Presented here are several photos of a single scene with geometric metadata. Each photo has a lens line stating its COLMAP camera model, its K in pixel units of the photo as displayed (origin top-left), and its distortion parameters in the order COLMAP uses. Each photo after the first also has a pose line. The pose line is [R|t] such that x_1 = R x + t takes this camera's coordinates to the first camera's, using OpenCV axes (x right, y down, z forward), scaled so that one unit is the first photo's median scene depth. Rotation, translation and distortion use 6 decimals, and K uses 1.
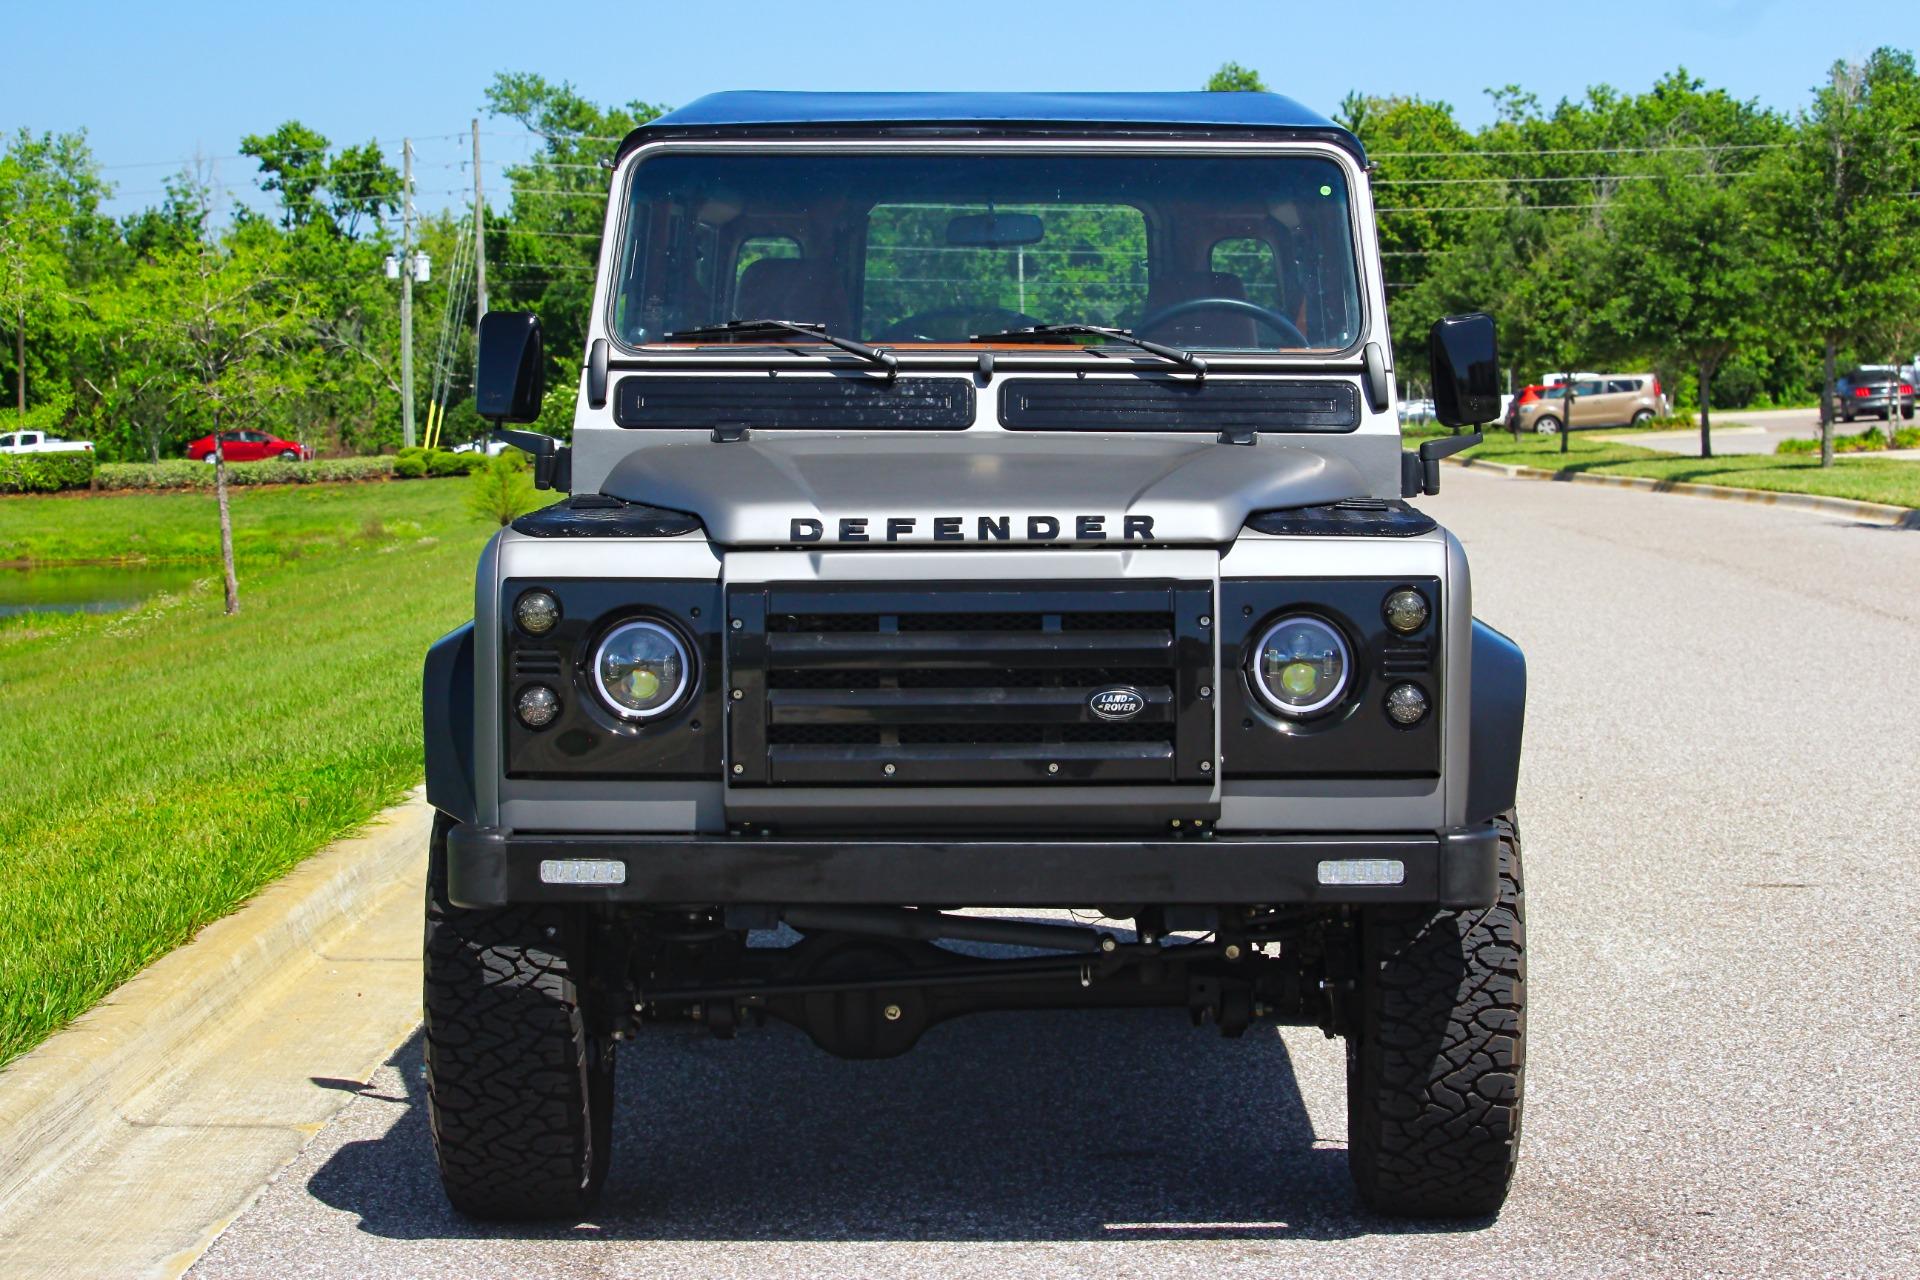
lens RADIAL K [[4905.1, 0, 936.5], [0, 4905.1, 572.7], [0, 0, 1]] dist [-0.394565, -0.419981]
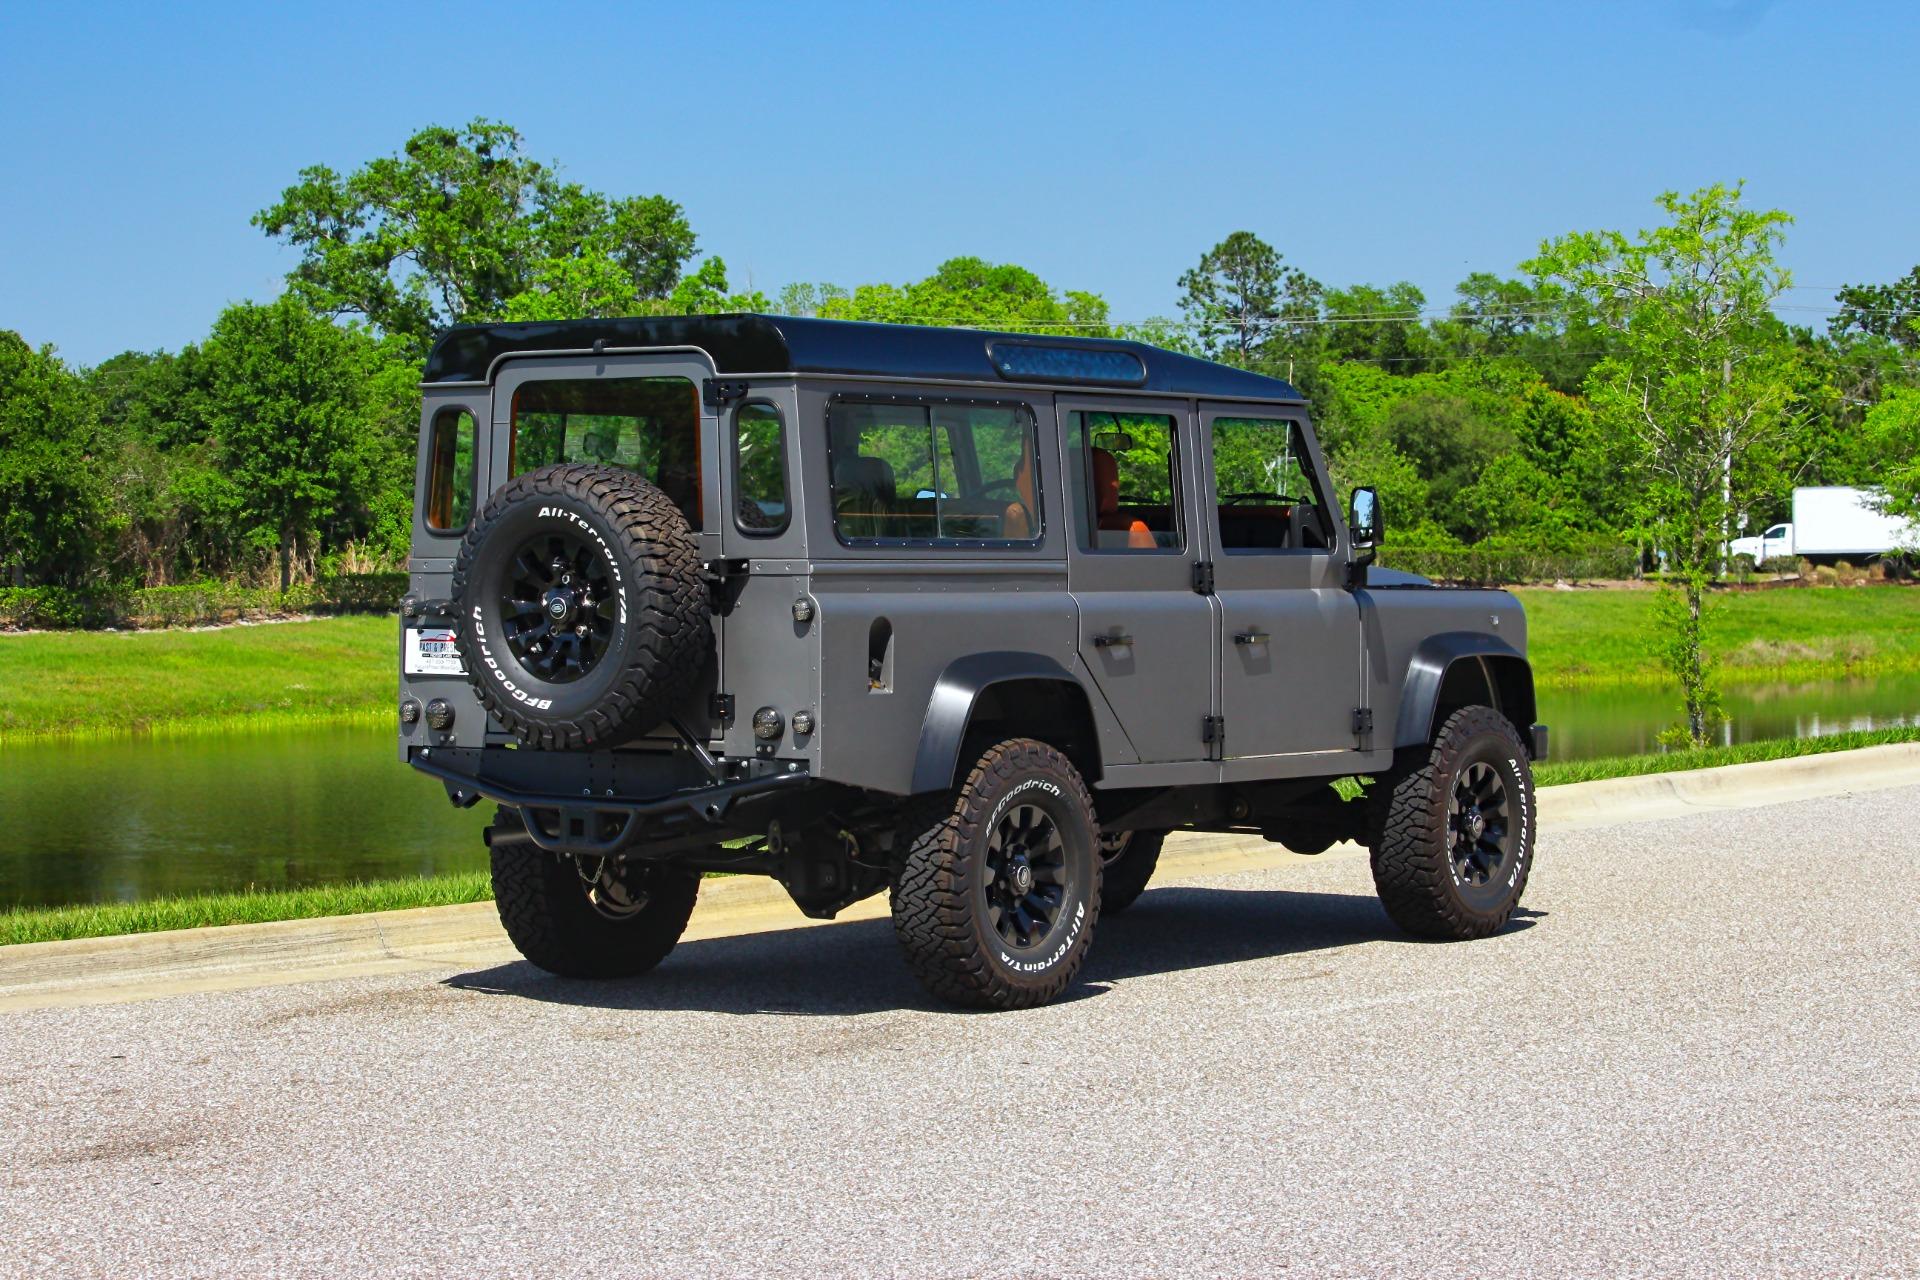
lens RADIAL K [[4875.3, 0, 959.3], [0, 4875.3, 641.7], [0, 0, 1]] dist [-0.354967, -0.277471]
pose [[0.819227, 0.025167, -0.572917, 0.147918], [-0.026883, 0.999624, 0.005471, -0.001821], [0.572839, 0.010919, 0.819595, -0.044062]]
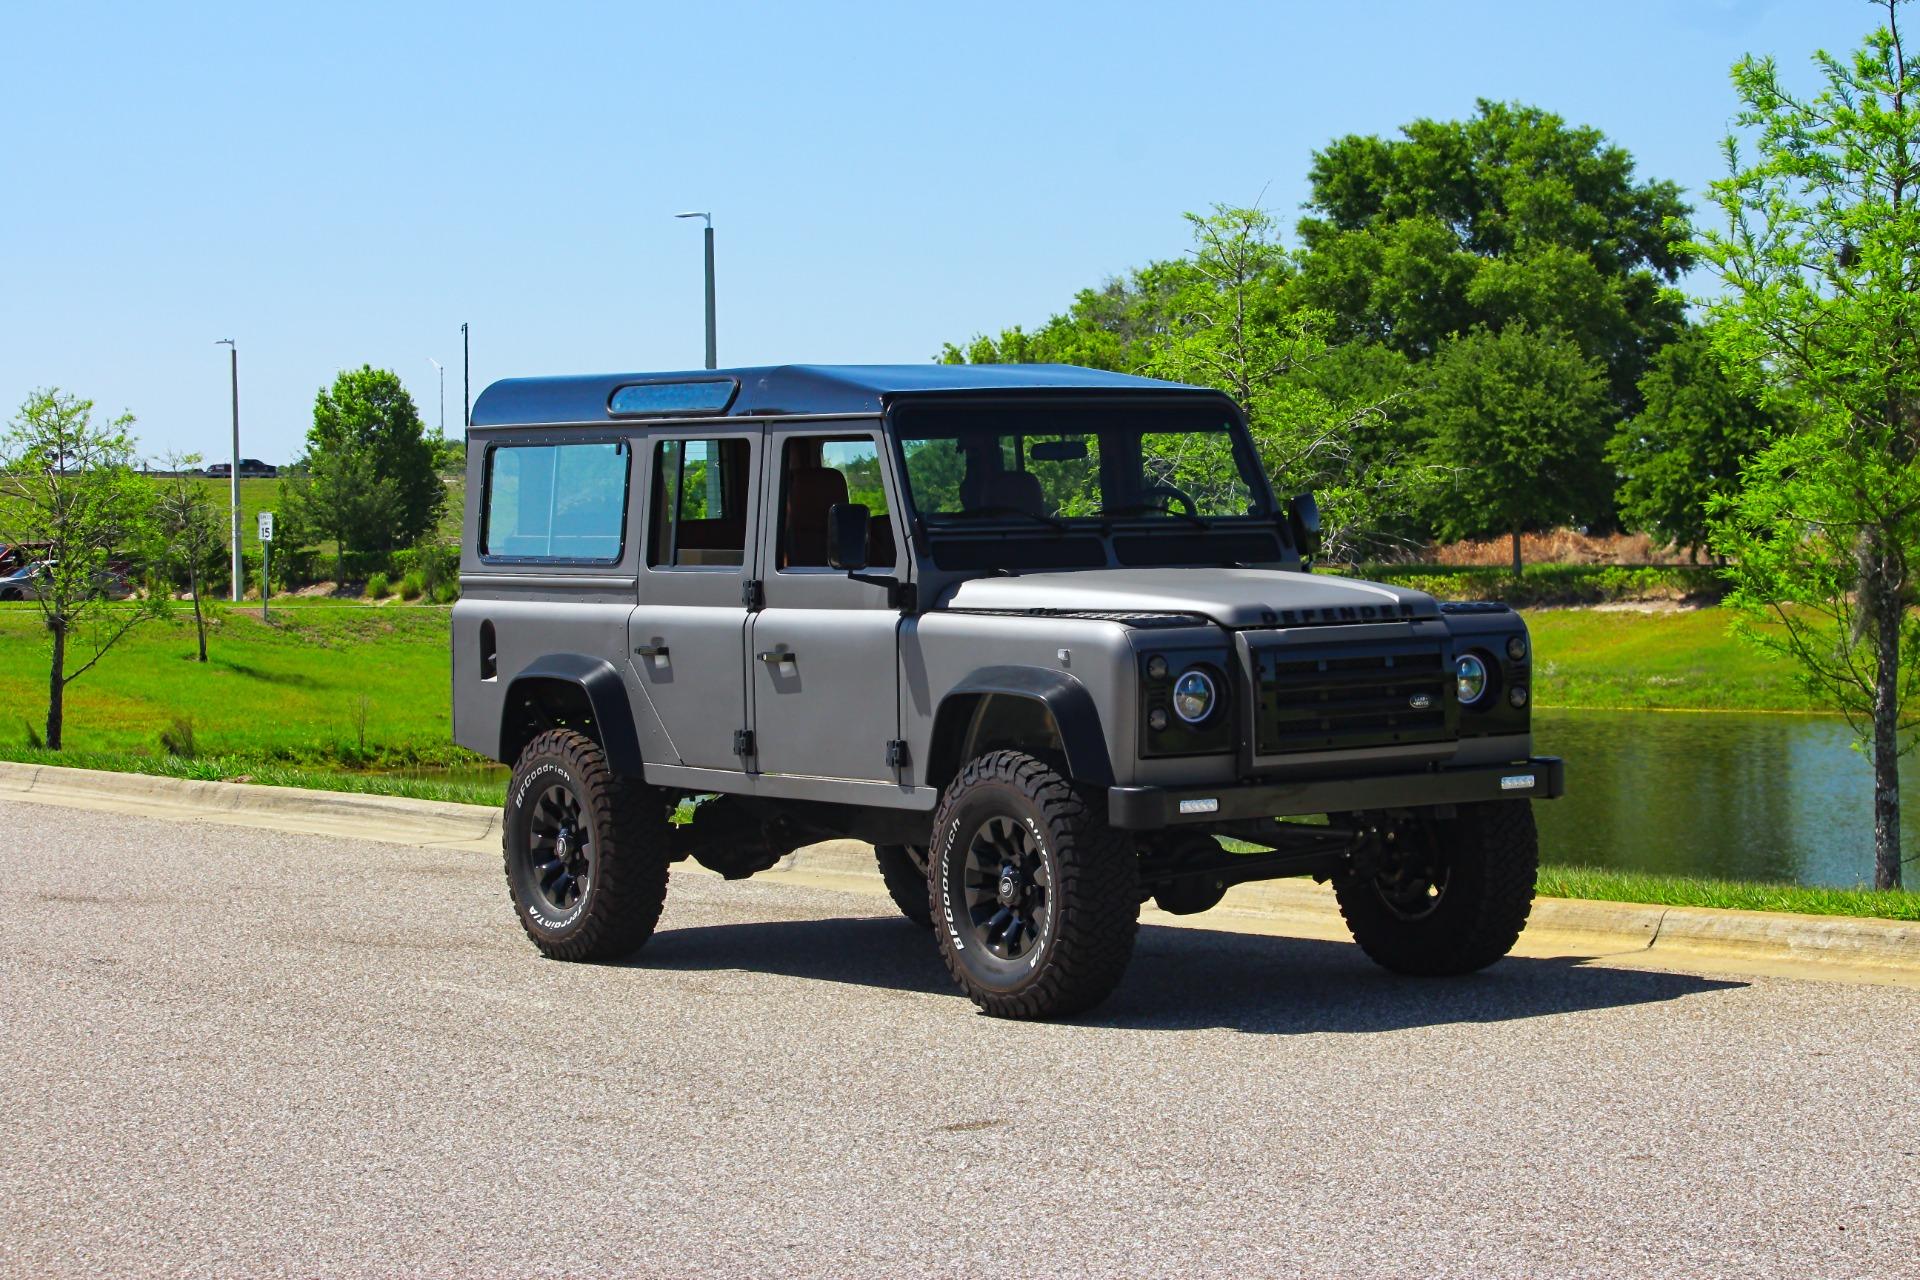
lens RADIAL K [[4916.5, 0, 961.9], [0, 4916.5, 643.7], [0, 0, 1]] dist [-0.458254, 0.244226]
pose [[-0.825202, 0.047060, -0.562874, 0.151957], [0.013541, 0.997885, 0.063578, -0.017932], [0.564676, 0.044842, -0.824094, 0.390167]]
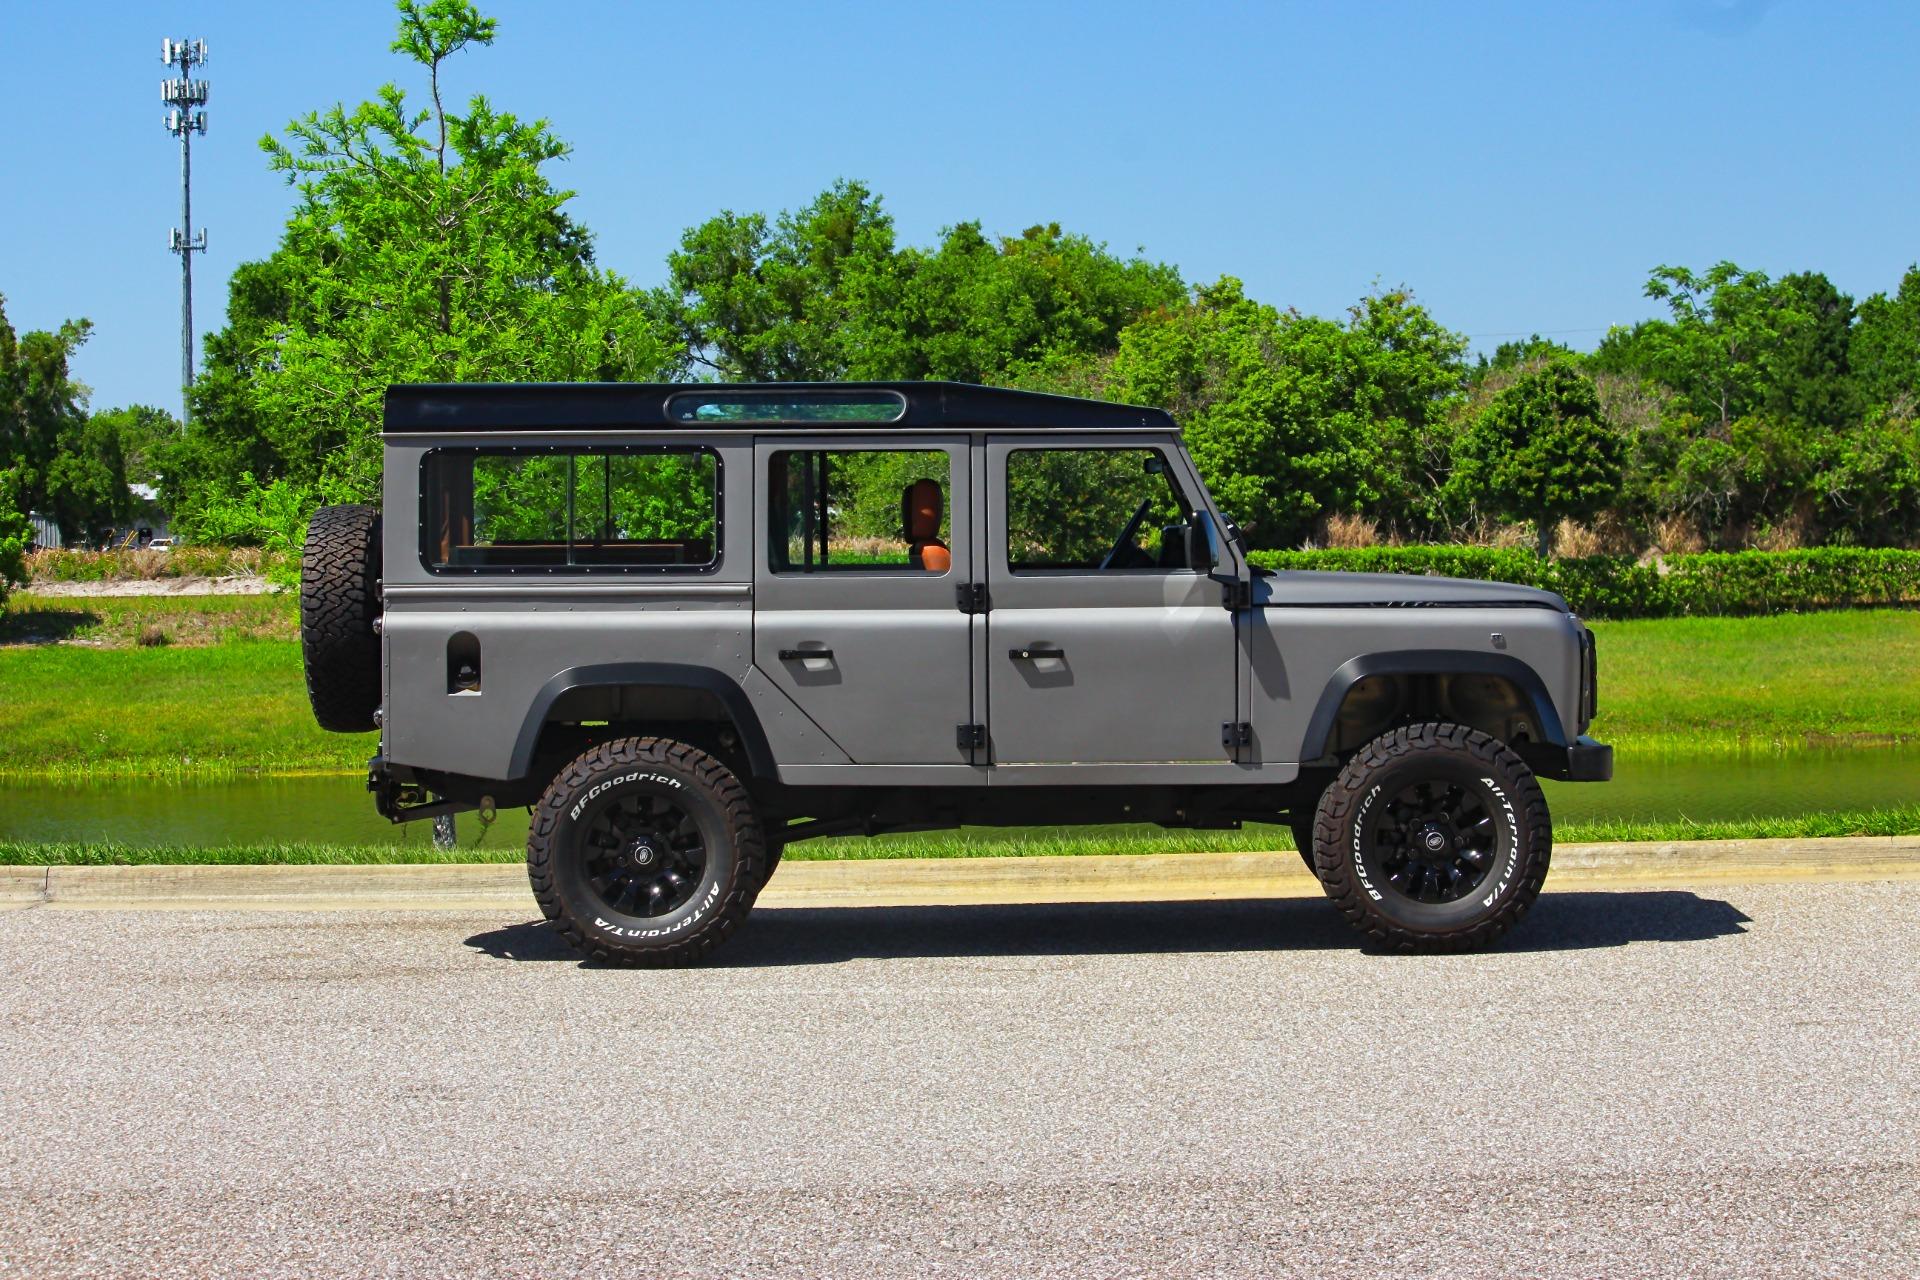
lens RADIAL K [[4894.1, 0, 963.5], [0, 4894.1, 595.7], [0, 0, 1]] dist [-0.426320, -0.046783]
pose [[-0.004254, 0.038894, -0.999234, 0.289735], [-0.017682, 0.999084, 0.038963, -0.014914], [0.999835, 0.017834, -0.003563, 0.169432]]
